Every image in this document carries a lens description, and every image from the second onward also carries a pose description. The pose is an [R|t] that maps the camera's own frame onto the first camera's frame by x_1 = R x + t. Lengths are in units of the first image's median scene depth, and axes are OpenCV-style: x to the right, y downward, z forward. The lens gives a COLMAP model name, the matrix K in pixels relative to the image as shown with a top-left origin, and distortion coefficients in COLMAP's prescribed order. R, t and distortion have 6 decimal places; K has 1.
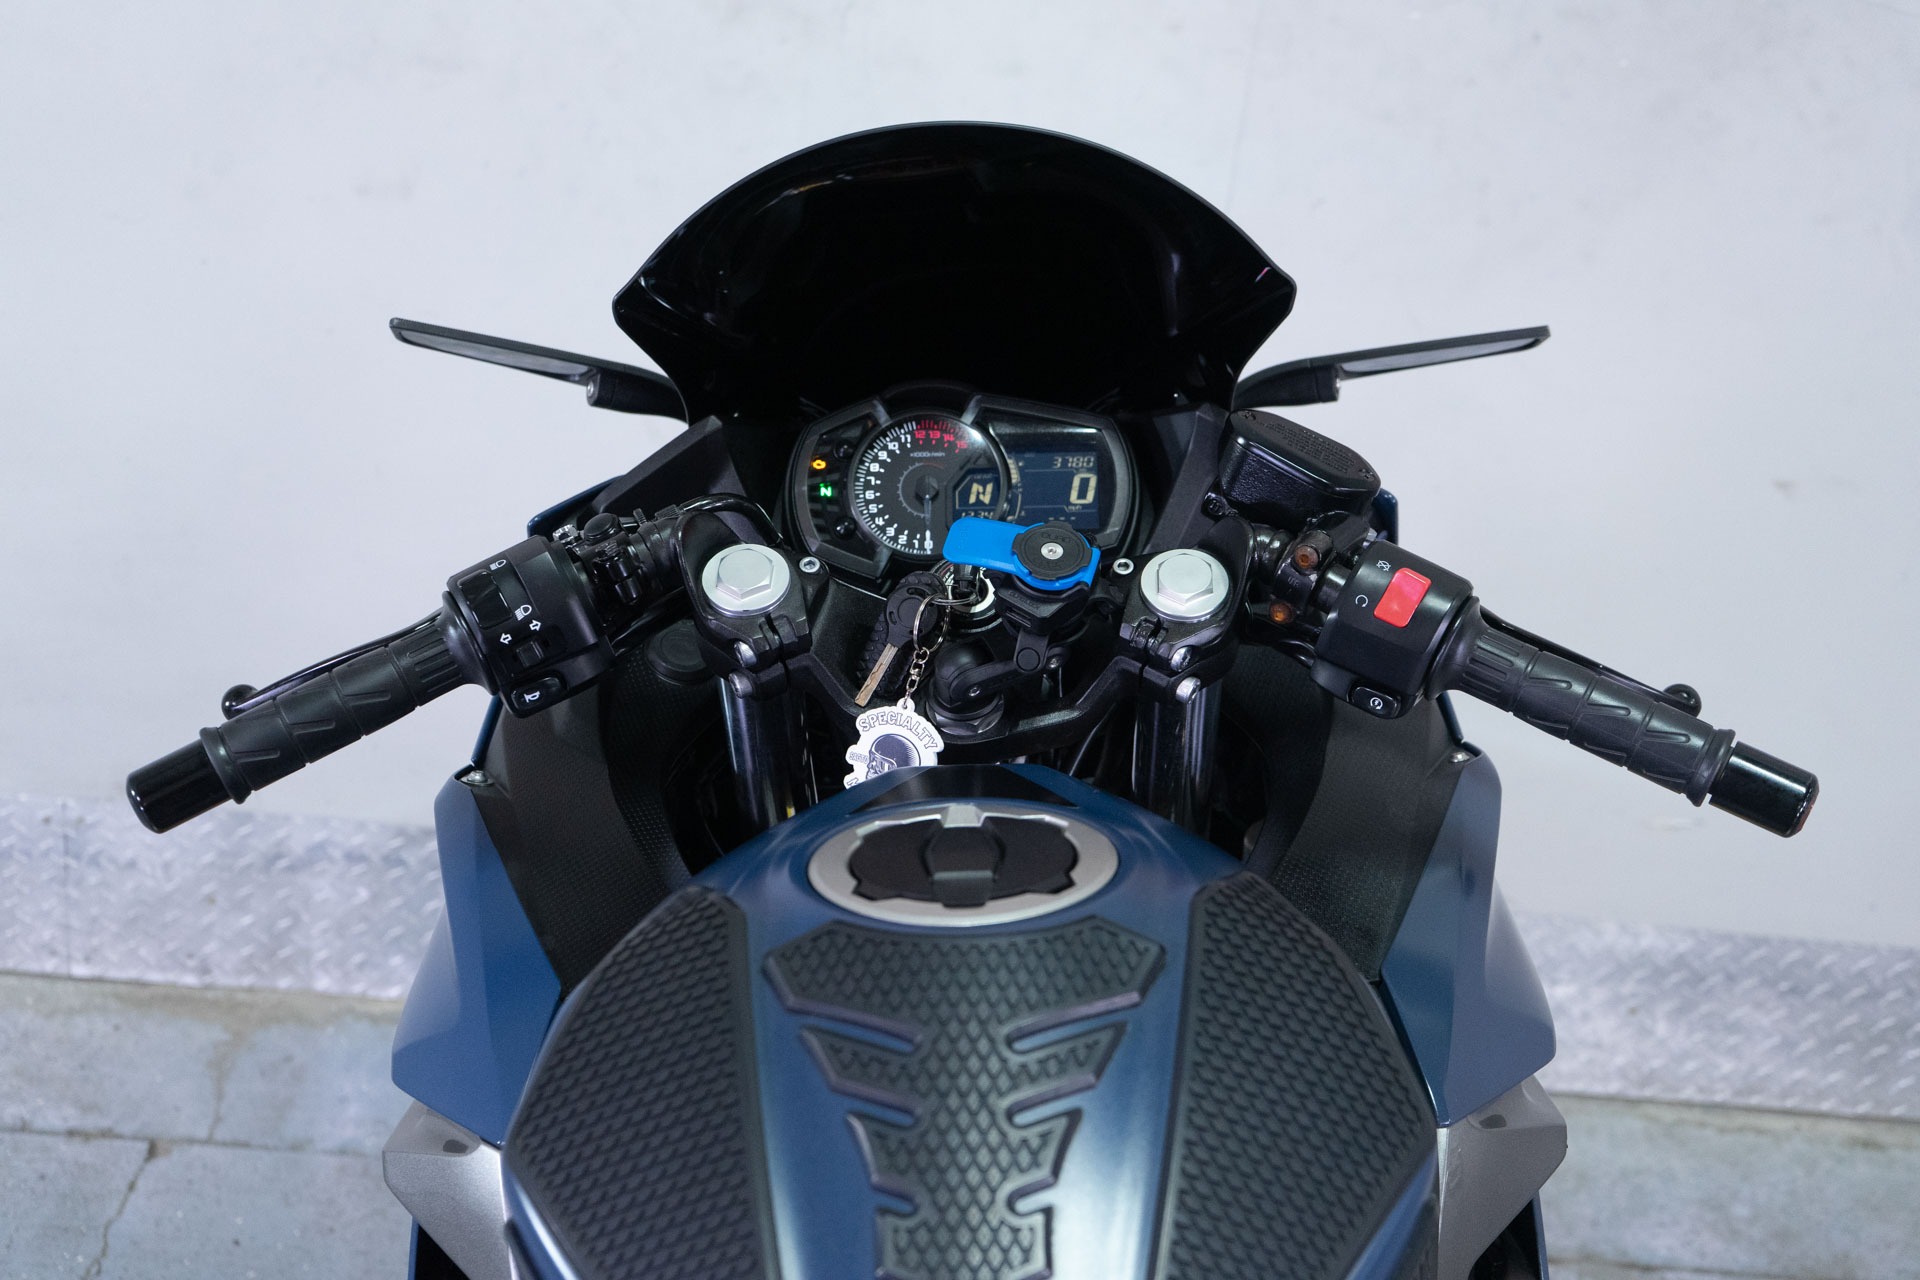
lens RADIAL K [[2538.2, 0, 959.1], [0, 2538.2, 638.9], [0, 0, 1]] dist [0.004403, 0.000000]
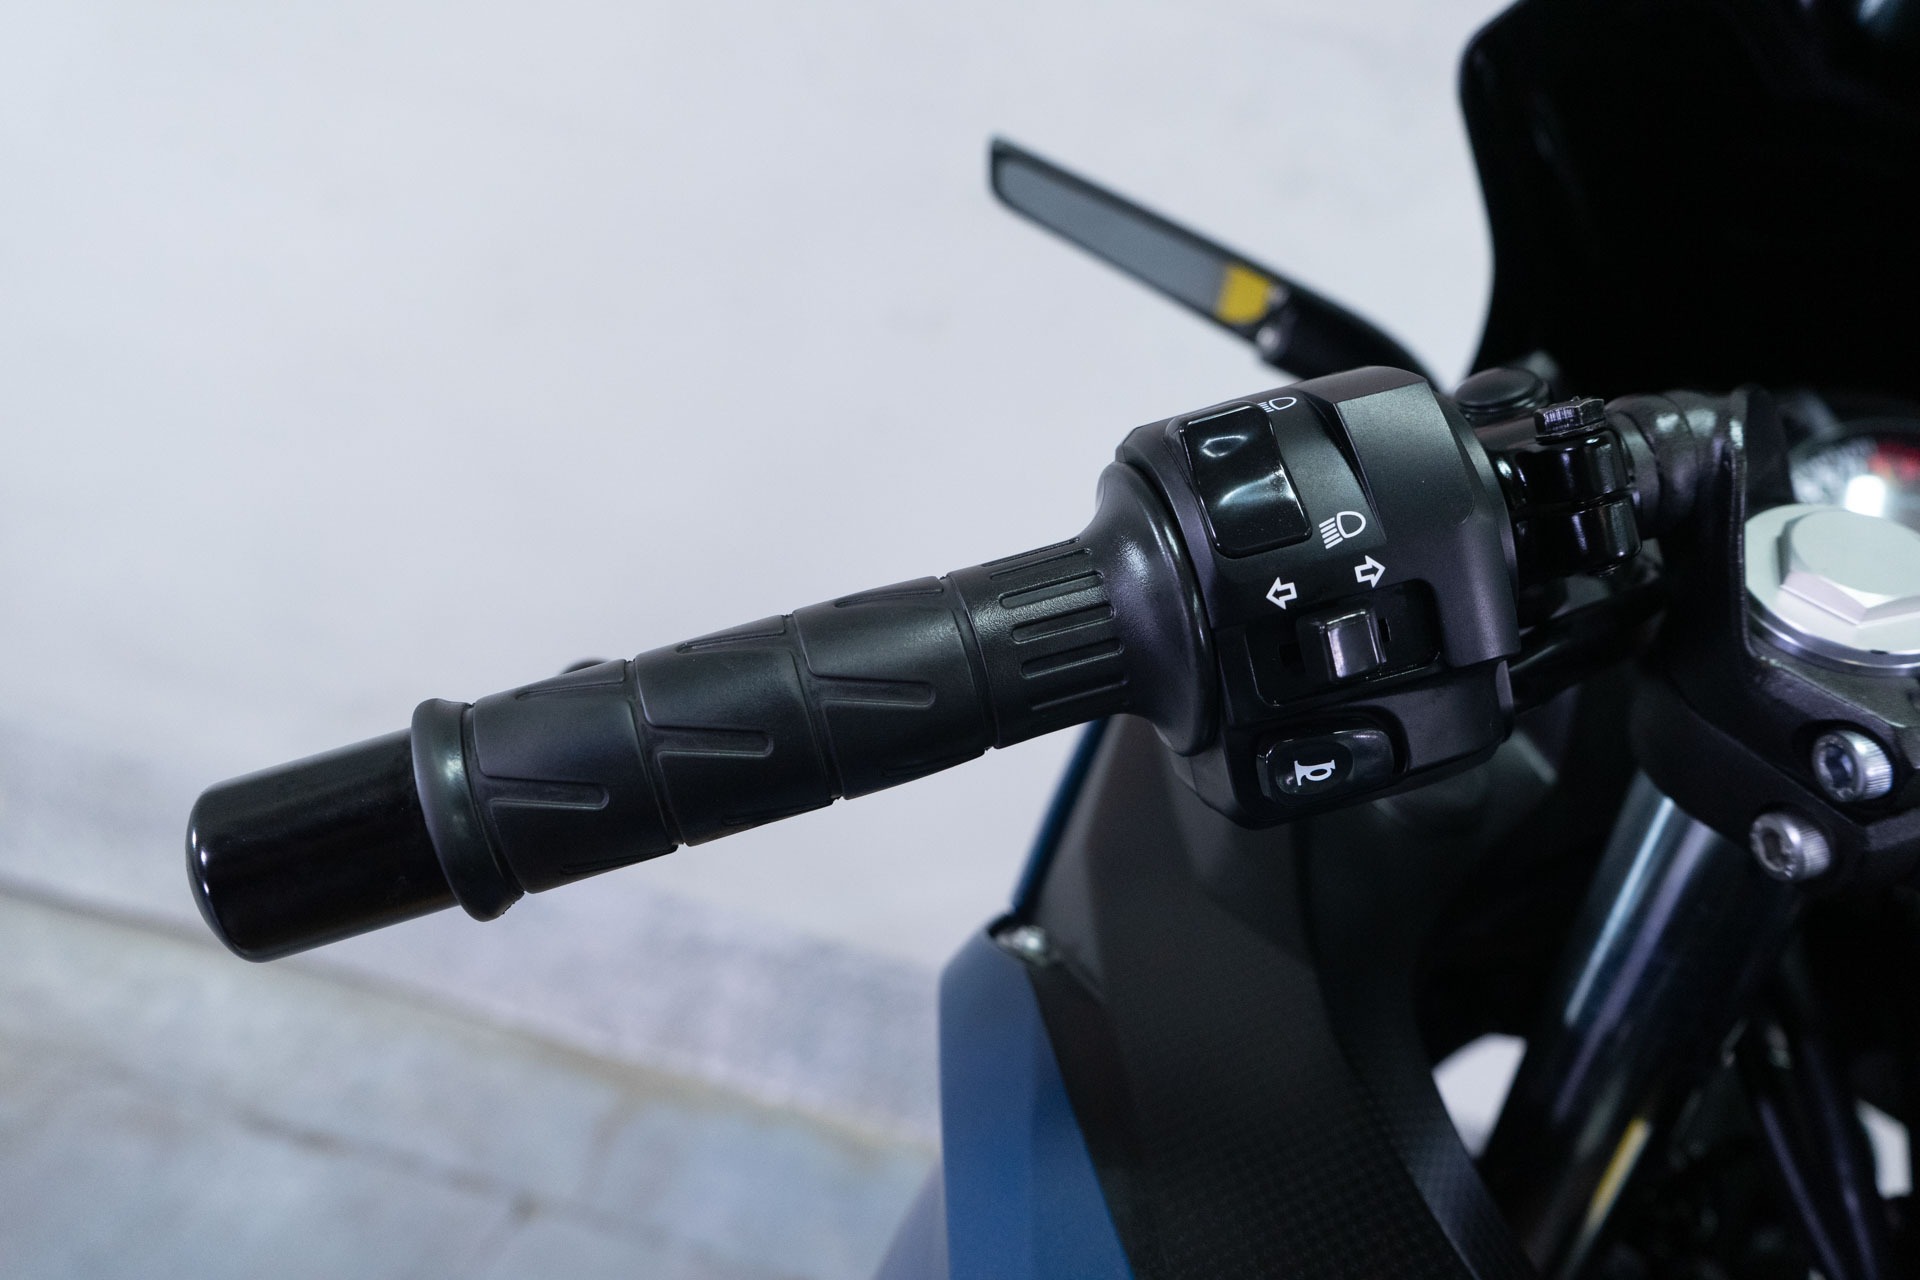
lens RADIAL K [[1613.5, 0, 959.3], [0, 1613.5, 638.9], [0, 0, 1]] dist [-0.002560, 0.009783]
pose [[0.976288, 0.157867, -0.148122, -0.156221], [-0.175162, 0.978147, -0.112012, 0.032440], [0.127202, 0.135301, 0.982605, 0.642927]]
